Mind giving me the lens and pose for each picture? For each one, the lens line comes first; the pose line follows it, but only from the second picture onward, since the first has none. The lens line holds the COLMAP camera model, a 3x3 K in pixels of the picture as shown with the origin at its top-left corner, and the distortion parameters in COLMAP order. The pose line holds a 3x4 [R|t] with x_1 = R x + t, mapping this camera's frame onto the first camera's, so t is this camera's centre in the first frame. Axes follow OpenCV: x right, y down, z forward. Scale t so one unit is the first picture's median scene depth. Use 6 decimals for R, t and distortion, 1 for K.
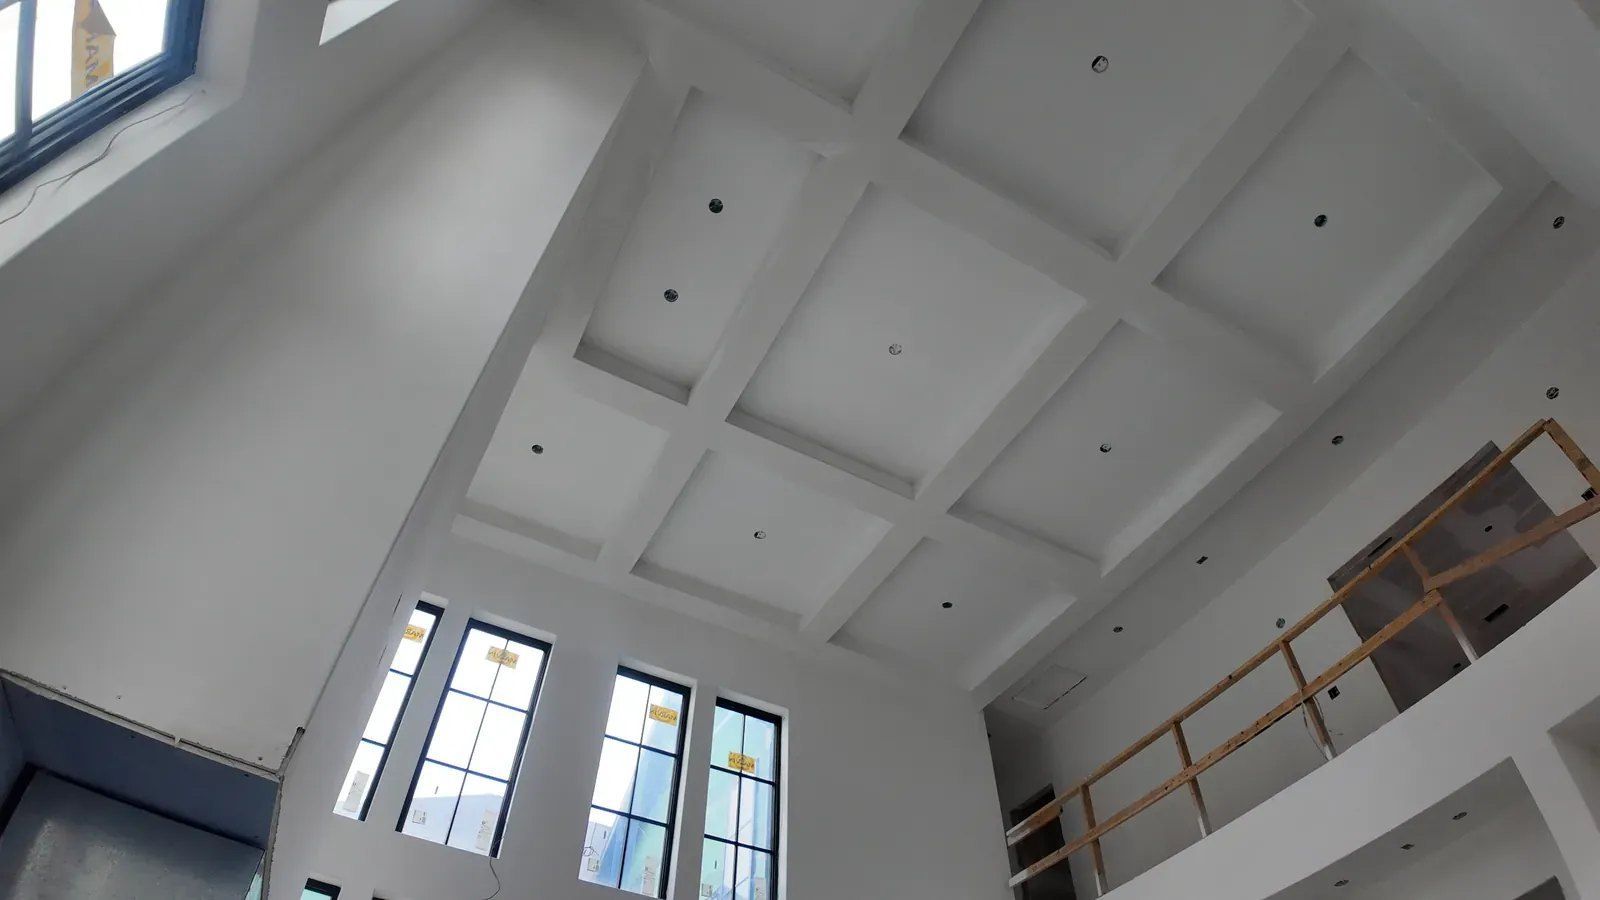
lens RADIAL K [[872.4, 0, 806.8], [0, 872.4, 479.1], [0, 0, 1]] dist [-0.001856, -0.000078]
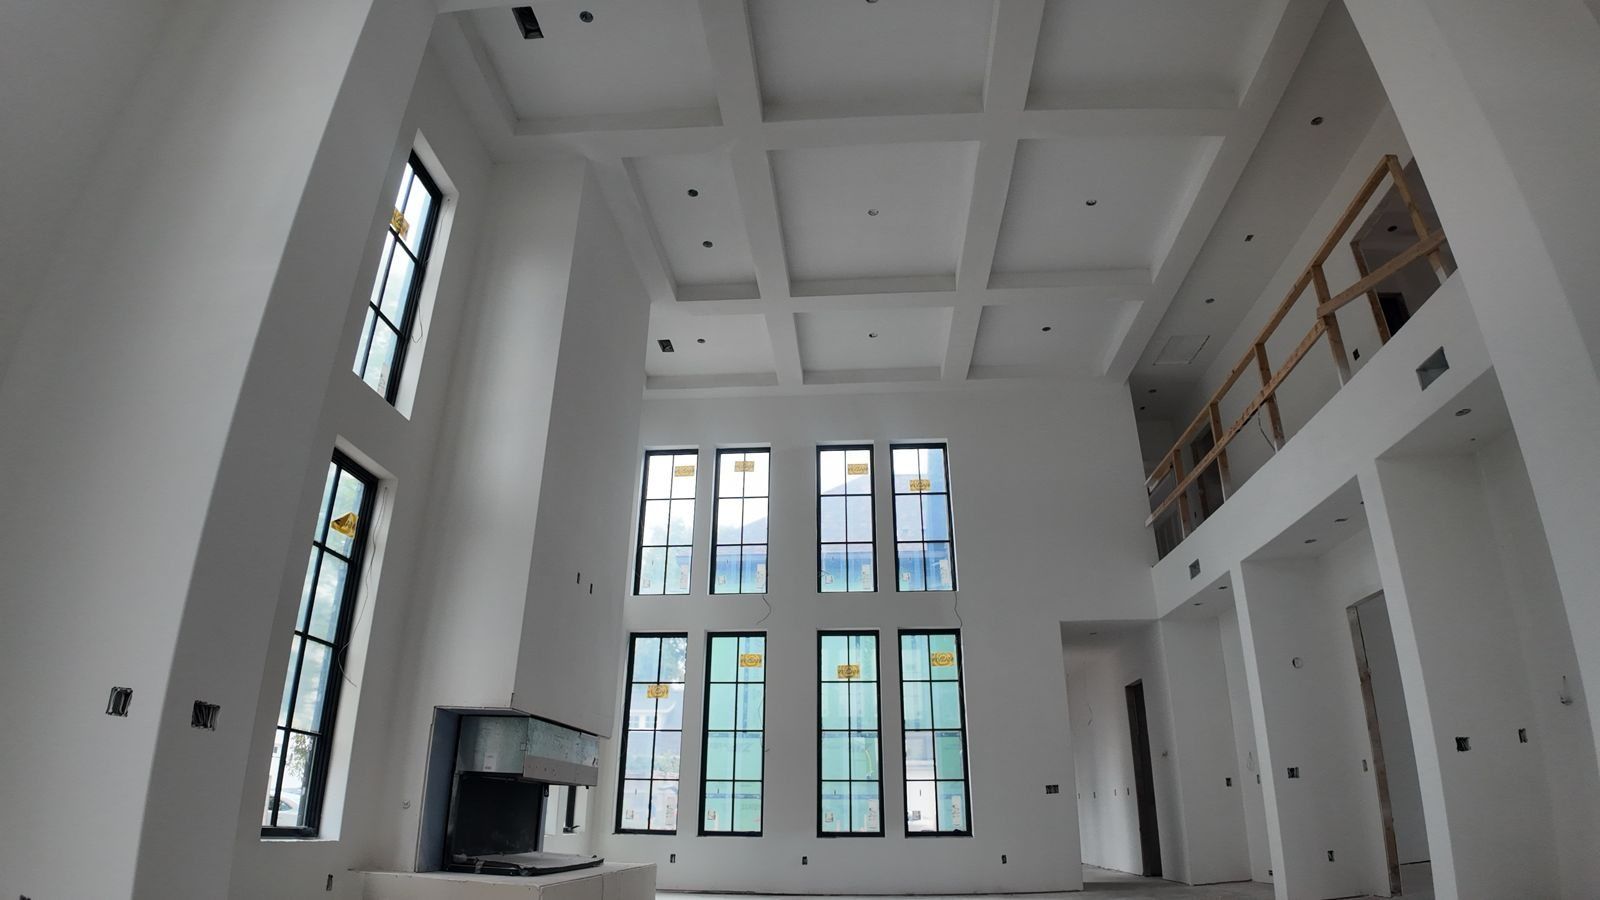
lens RADIAL K [[851.4, 0, 800.0], [0, 851.4, 450.0], [0, 0, 1]] dist [0.001965, 0.000043]
pose [[0.833656, -0.209762, -0.510898, 0.487885], [0.413205, 0.850676, 0.324980, -0.258145], [0.366440, -0.482027, 0.795846, -0.147688]]
